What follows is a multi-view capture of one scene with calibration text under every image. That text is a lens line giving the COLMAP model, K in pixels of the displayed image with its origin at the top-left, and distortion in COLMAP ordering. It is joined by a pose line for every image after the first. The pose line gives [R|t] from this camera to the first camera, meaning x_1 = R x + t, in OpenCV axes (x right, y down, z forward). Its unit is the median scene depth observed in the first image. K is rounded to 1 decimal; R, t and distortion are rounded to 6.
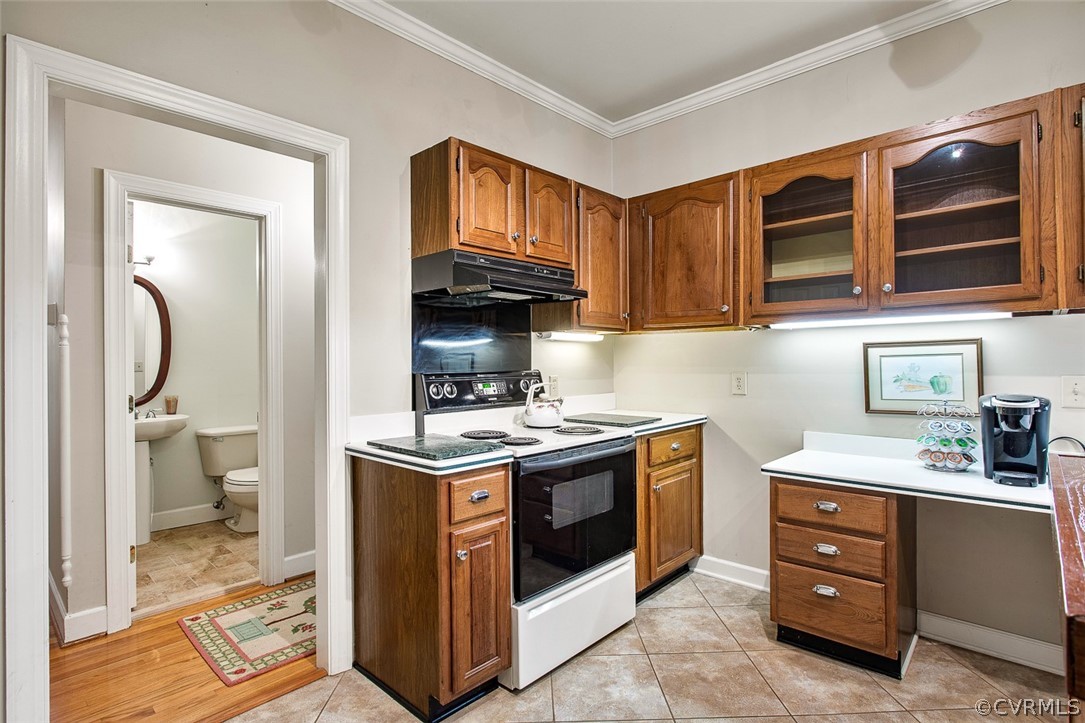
lens RADIAL K [[546.0, 0, 542.5], [0, 546.0, 361.5], [0, 0, 1]] dist [-0.002457, -0.000492]
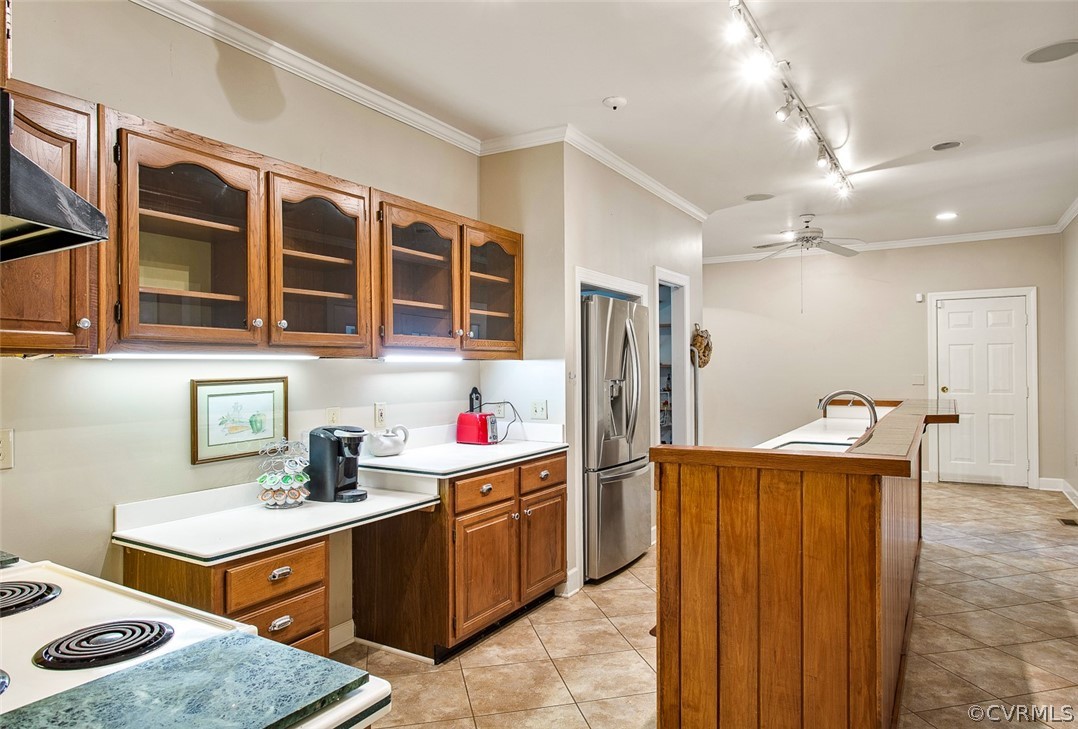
lens RADIAL K [[653.7, 0, 569.4], [0, 653.7, 368.9], [0, 0, 1]] dist [-0.001520, 0.000361]
pose [[-0.229887, 0.008195, 0.973183, -0.503446], [0.009042, 0.999939, -0.006284, -0.040046], [-0.973175, 0.007355, -0.229947, 0.673054]]
